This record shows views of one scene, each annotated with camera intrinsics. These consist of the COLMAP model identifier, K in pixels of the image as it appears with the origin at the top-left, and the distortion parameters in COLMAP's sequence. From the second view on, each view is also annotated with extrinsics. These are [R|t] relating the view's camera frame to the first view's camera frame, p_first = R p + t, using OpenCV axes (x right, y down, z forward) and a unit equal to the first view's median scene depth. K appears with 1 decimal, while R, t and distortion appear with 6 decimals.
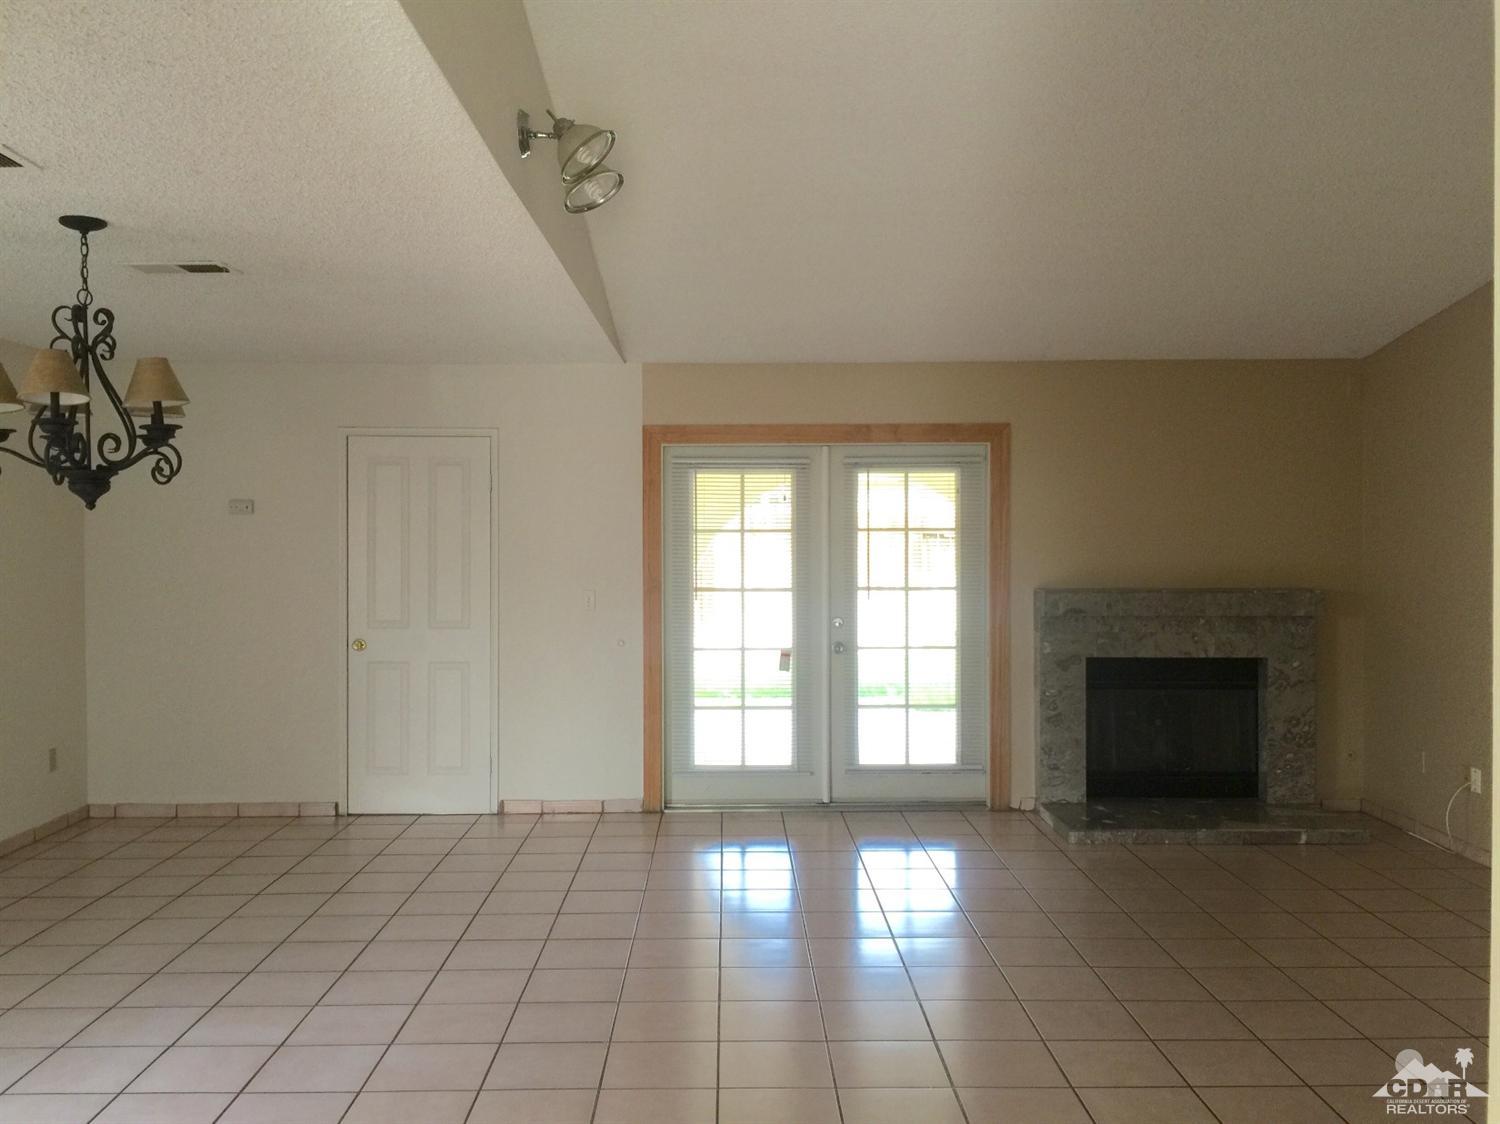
lens RADIAL K [[1276.8, 0, 748.8], [0, 1276.8, 555.7], [0, 0, 1]] dist [0.054873, -0.017672]
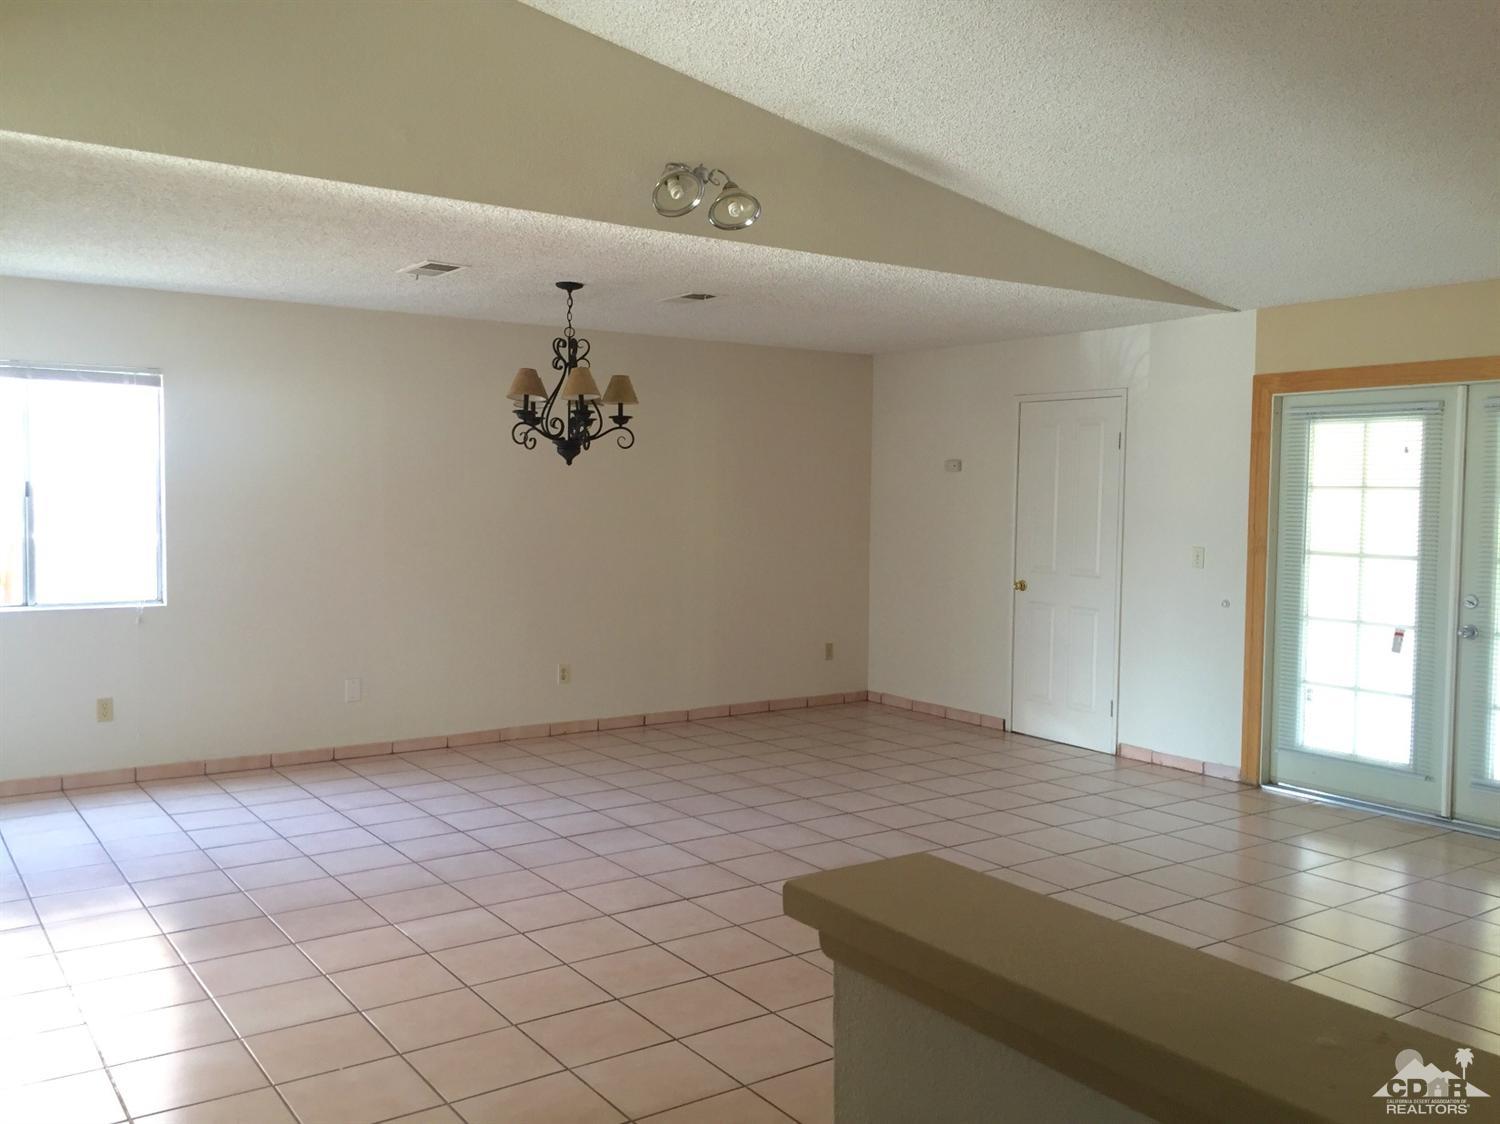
lens RADIAL K [[1276.8, 0, 748.9], [0, 1276.8, 564.1], [0, 0, 1]] dist [0.054873, -0.017672]
pose [[0.562984, 0.056226, -0.824553, 0.496291], [-0.028781, 0.998412, 0.048430, 0.001814], [0.825967, -0.003534, 0.563708, 0.155955]]
